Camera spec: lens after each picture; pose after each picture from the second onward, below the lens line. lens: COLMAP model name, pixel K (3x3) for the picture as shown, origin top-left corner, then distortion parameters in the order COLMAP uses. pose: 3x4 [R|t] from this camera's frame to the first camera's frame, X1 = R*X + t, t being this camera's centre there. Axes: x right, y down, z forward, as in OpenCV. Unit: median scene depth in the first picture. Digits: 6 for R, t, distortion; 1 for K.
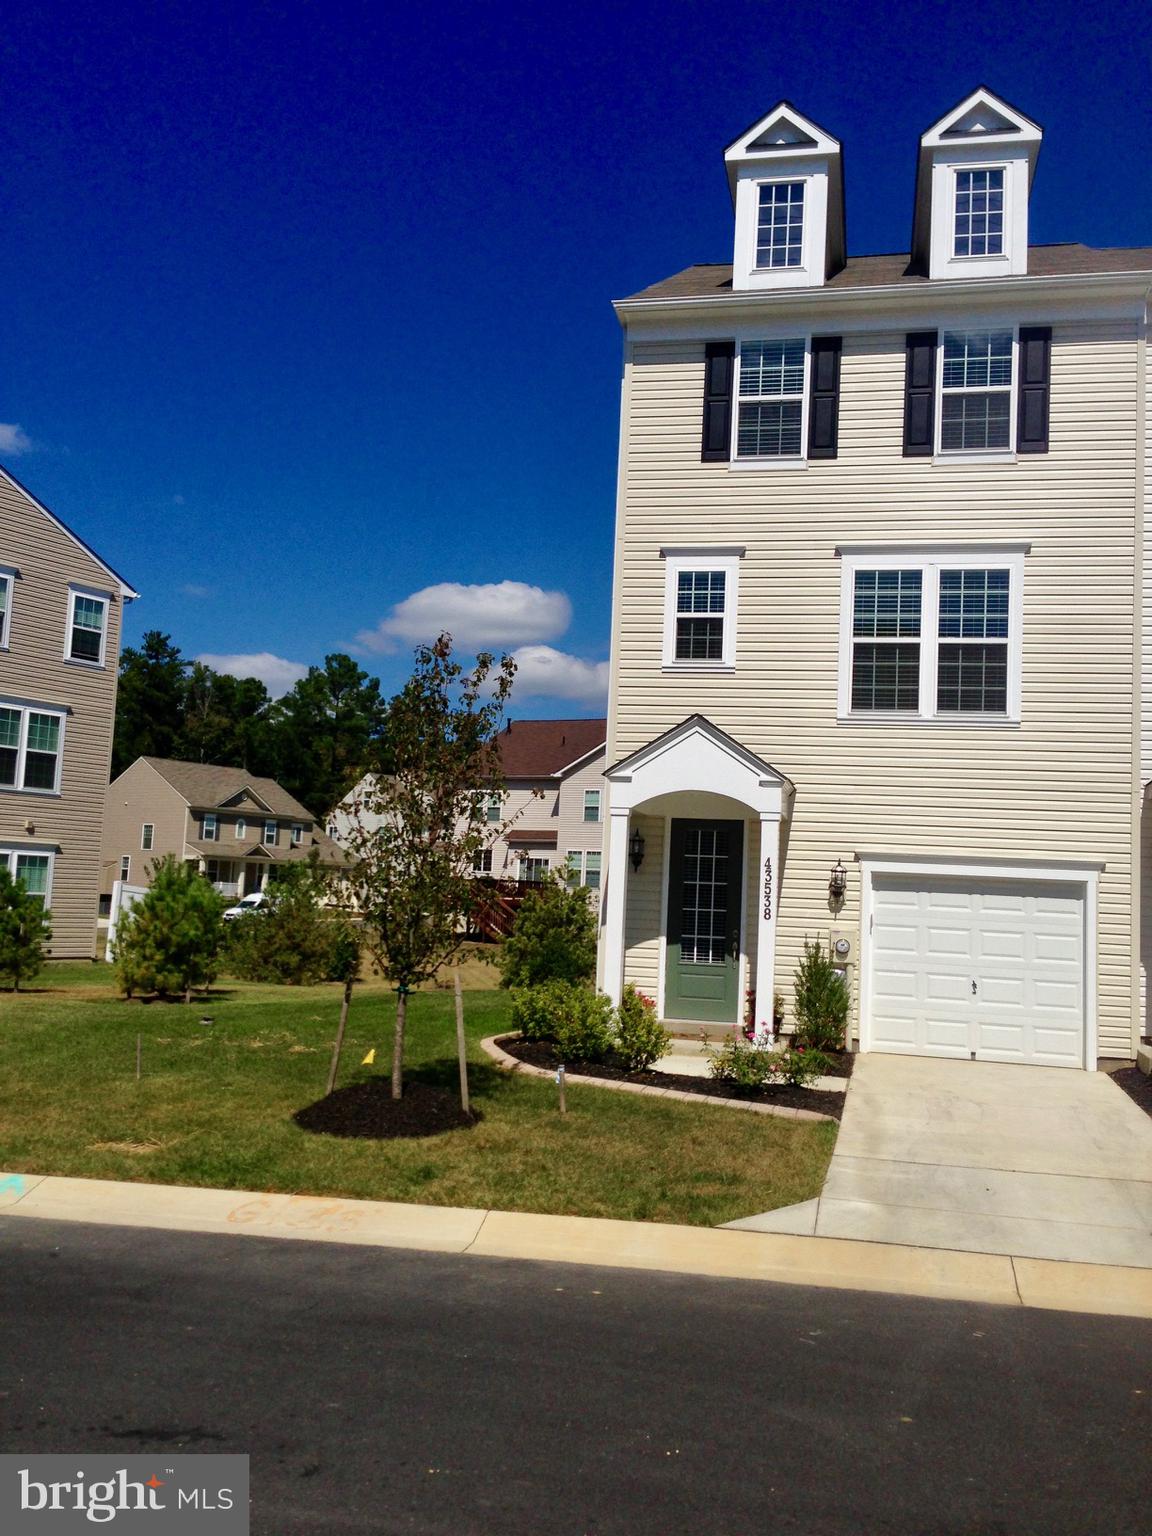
lens RADIAL K [[1467.5, 0, 576.0], [0, 1467.5, 768.0], [0, 0, 1]] dist [0.002024, 0.001113]
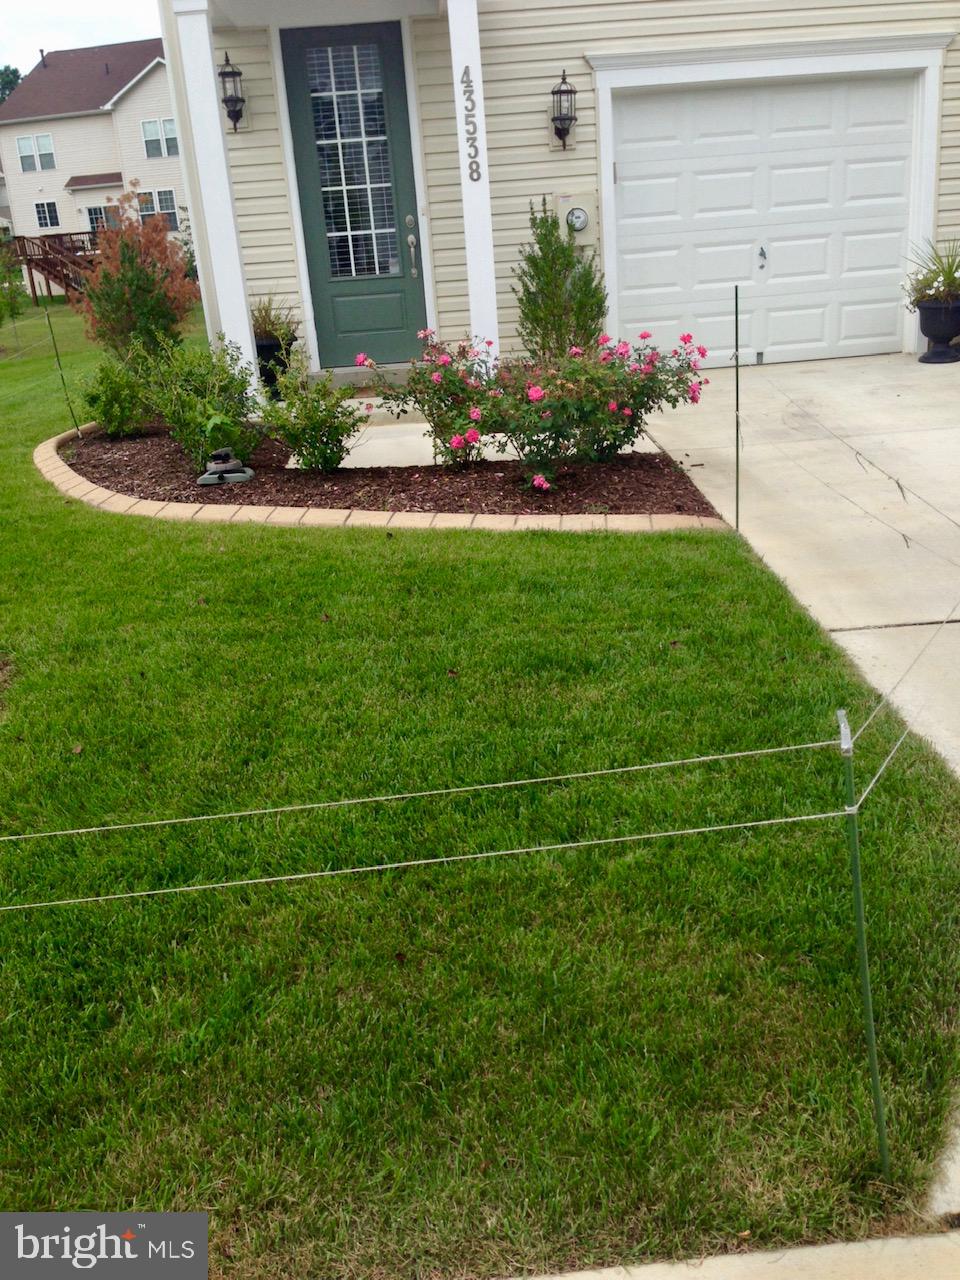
lens RADIAL K [[1206.9, 0, 480.0], [0, 1206.9, 640.0], [0, 0, 1]] dist [0.090869, -0.009394]
pose [[0.963369, -0.184112, 0.194996, -0.000577], [0.092074, 0.909979, 0.404302, 0.068108], [-0.251880, -0.371538, 0.893597, 0.454304]]
